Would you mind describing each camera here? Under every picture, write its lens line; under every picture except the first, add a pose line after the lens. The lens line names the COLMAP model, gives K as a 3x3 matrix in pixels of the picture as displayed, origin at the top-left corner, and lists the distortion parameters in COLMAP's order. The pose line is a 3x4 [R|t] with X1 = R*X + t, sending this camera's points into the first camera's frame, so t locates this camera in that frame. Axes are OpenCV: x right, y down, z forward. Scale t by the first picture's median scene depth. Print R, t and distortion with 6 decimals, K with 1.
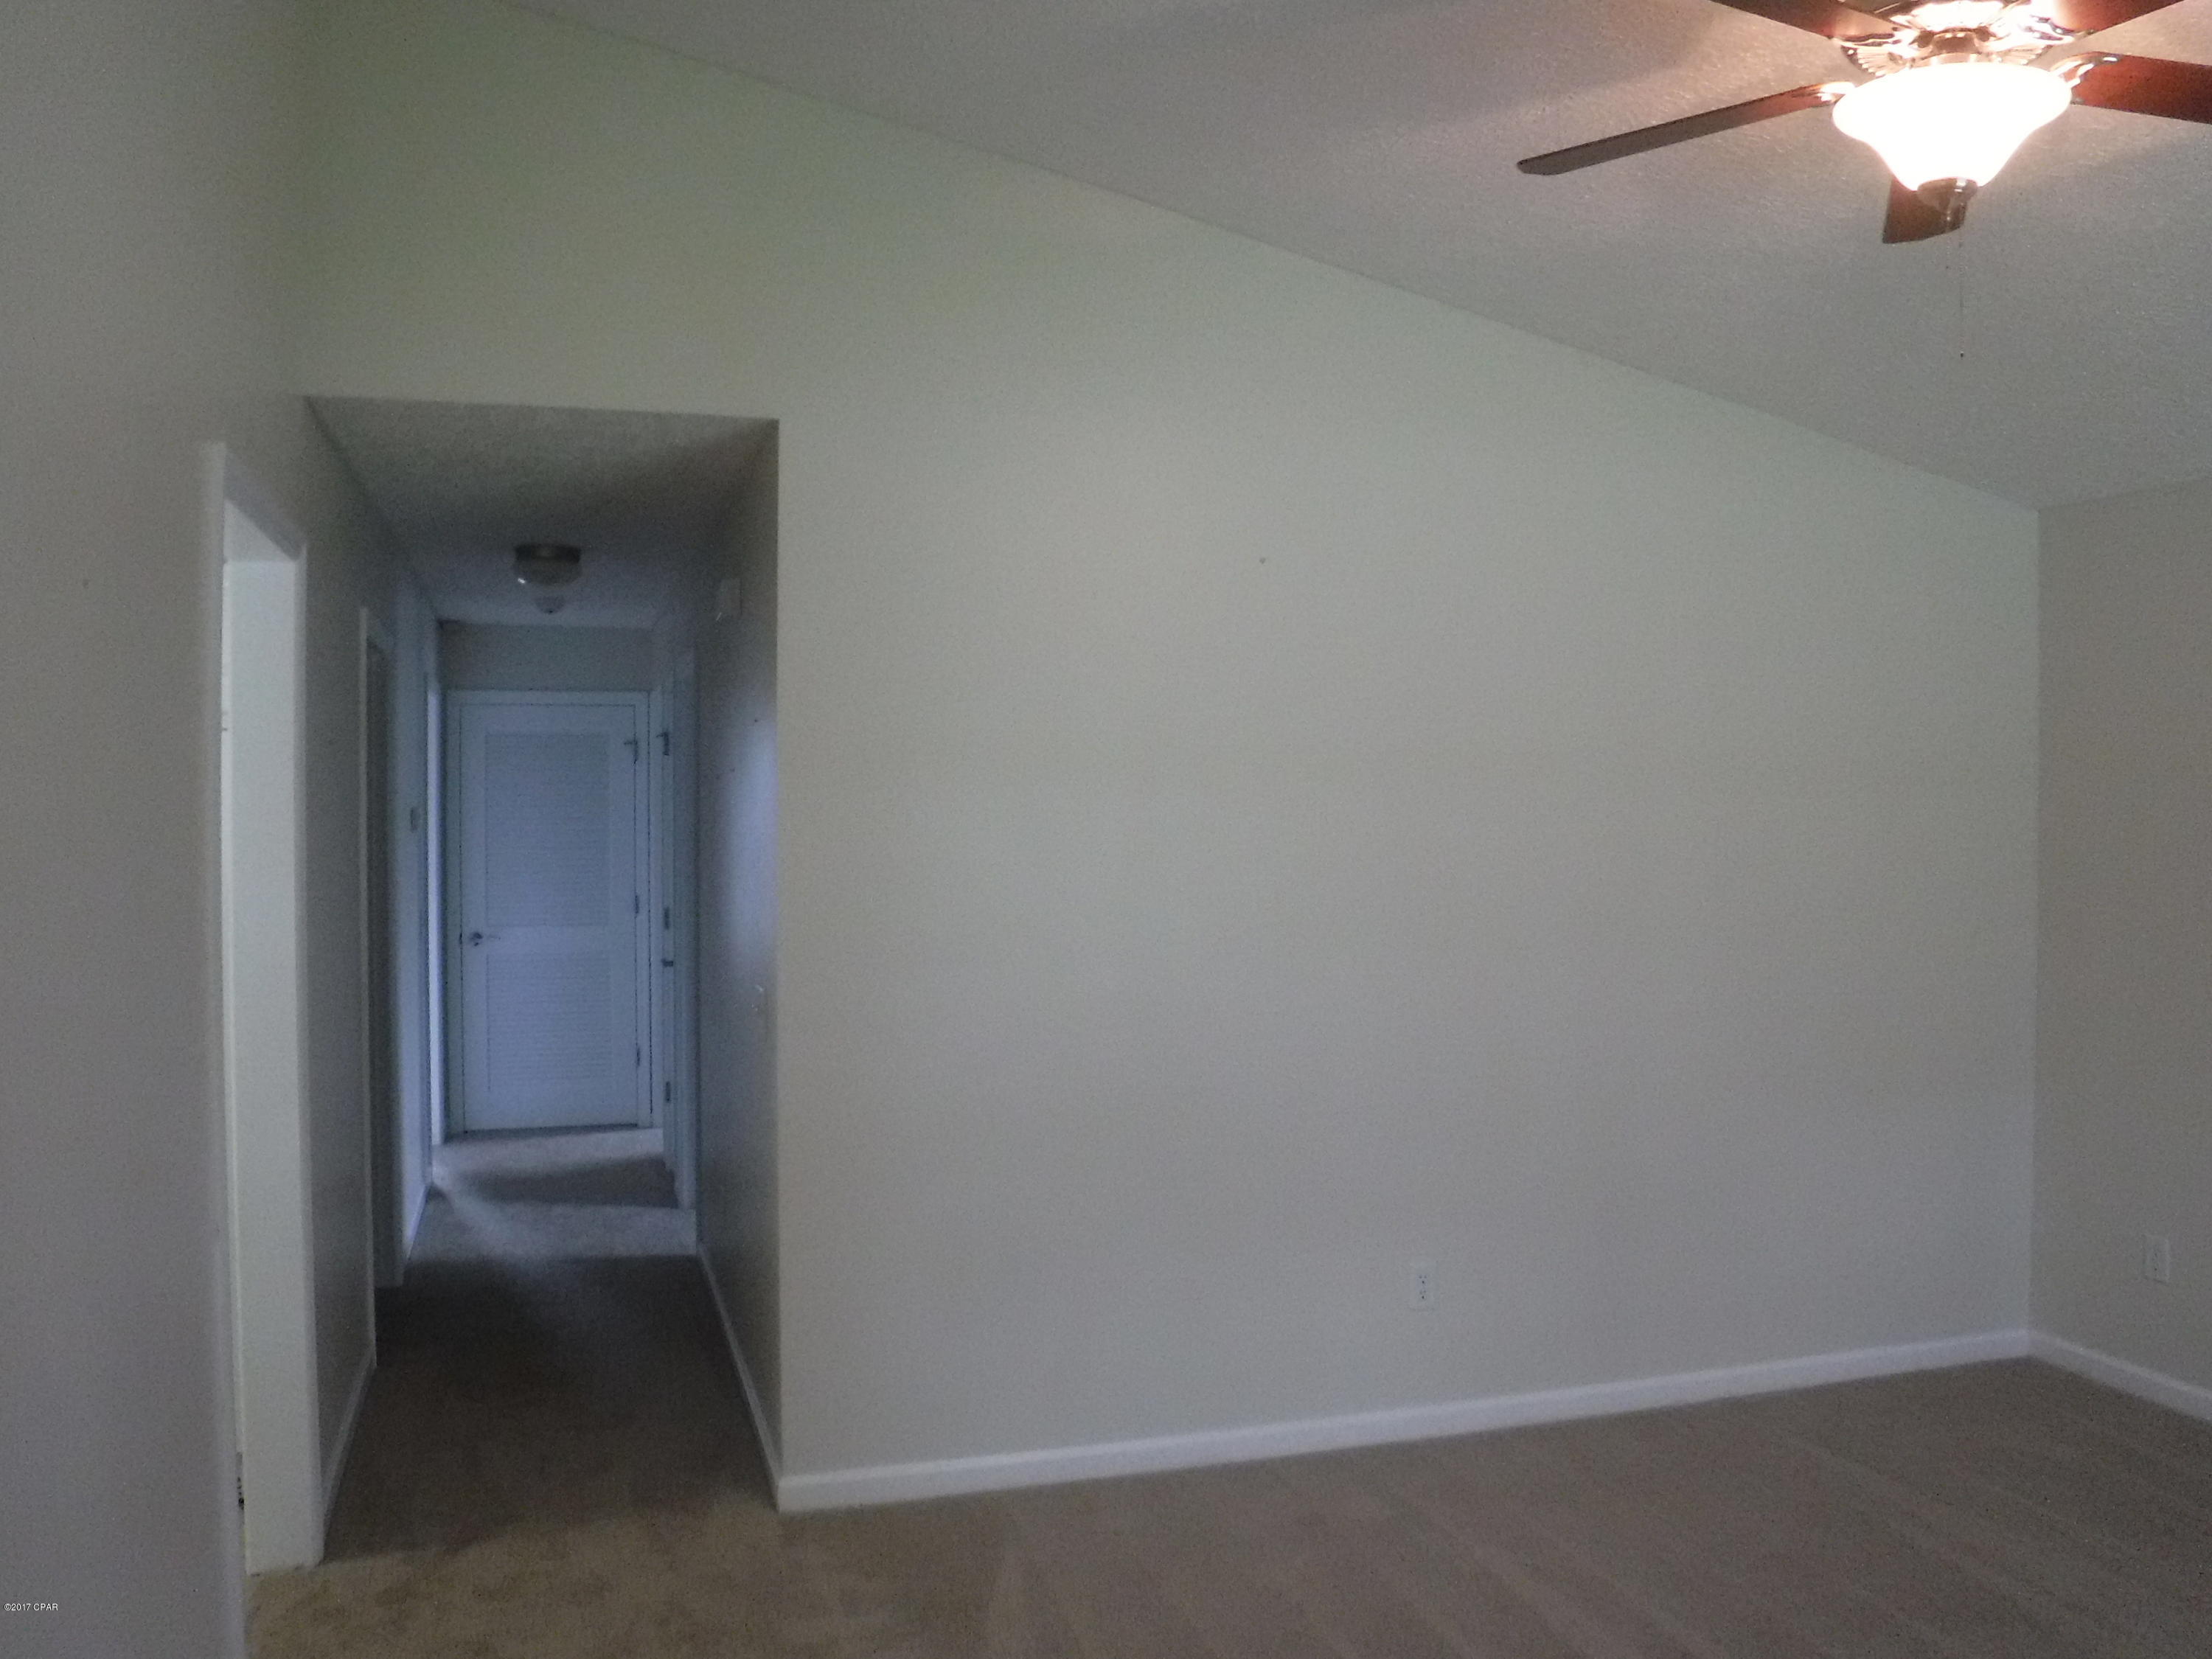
lens RADIAL K [[1809.1, 0, 1089.3], [0, 1809.1, 829.4], [0, 0, 1]] dist [-0.106402, 0.039737]
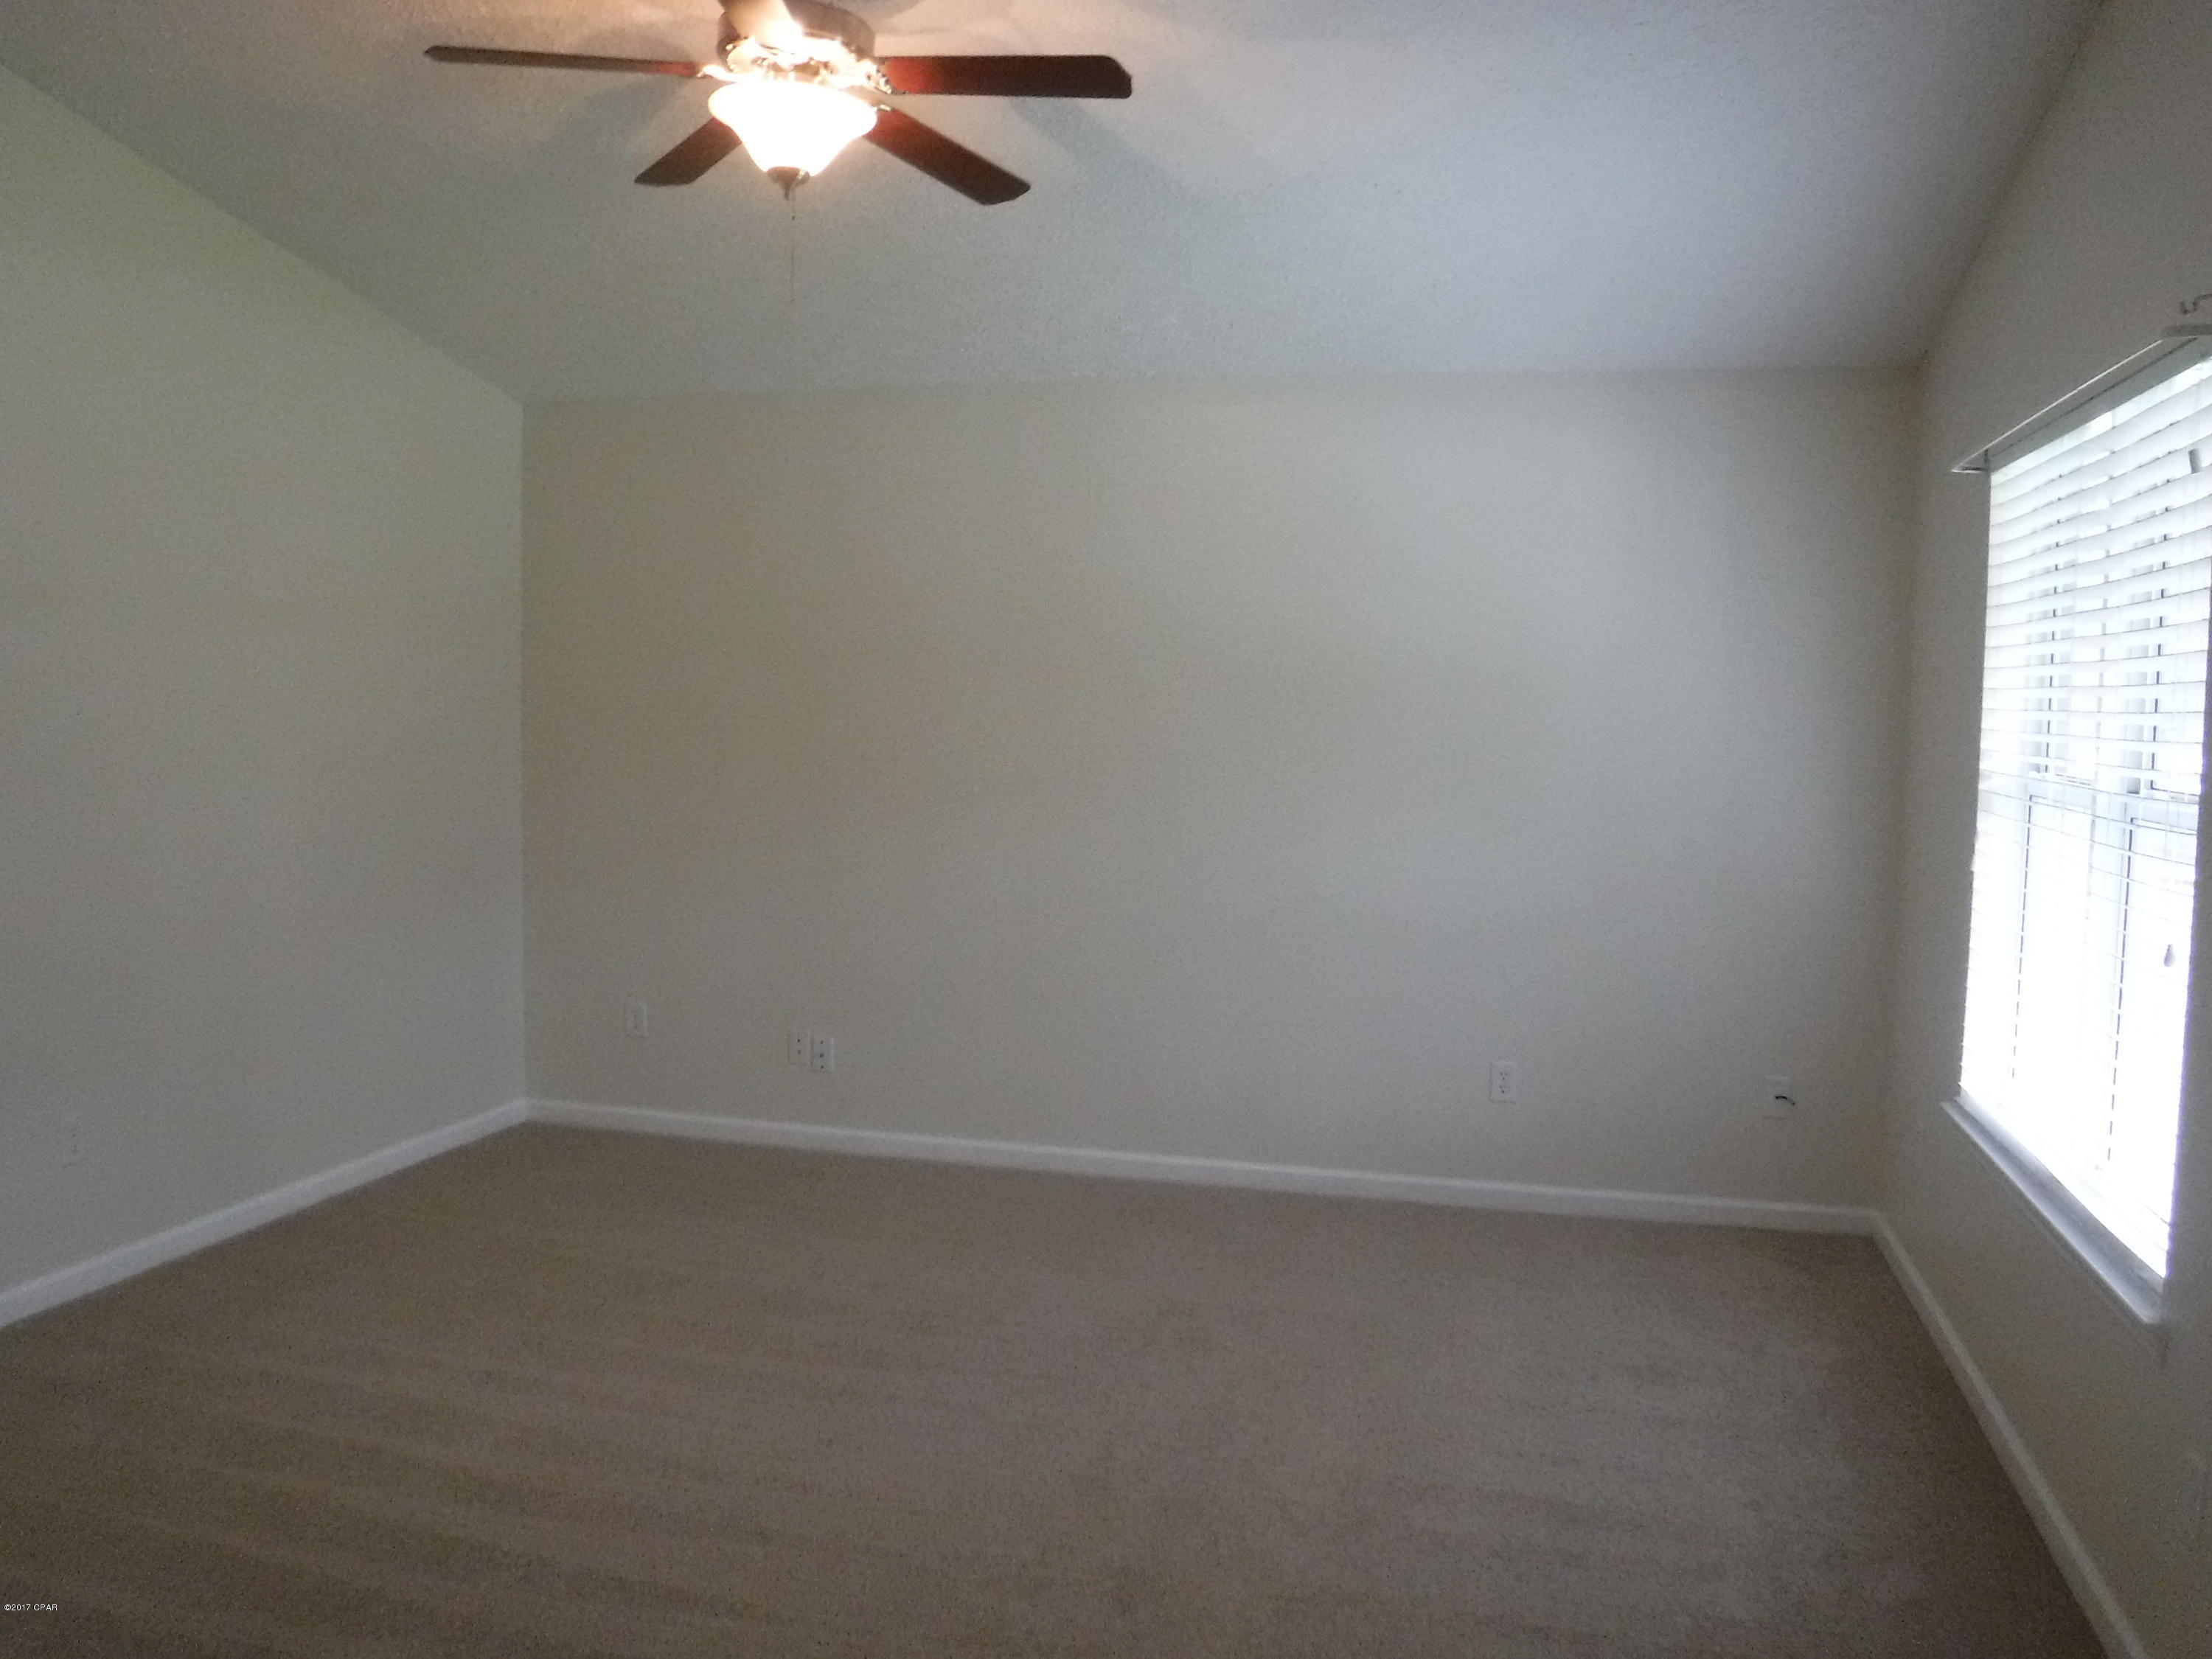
lens RADIAL K [[1809.1, 0, 1089.3], [0, 1809.1, 829.4], [0, 0, 1]] dist [-0.106402, 0.039737]
pose [[0.572294, -0.043521, 0.818893, -0.451979], [-0.012584, 0.998007, 0.061834, 0.045265], [-0.819952, -0.045692, 0.570606, 0.000407]]
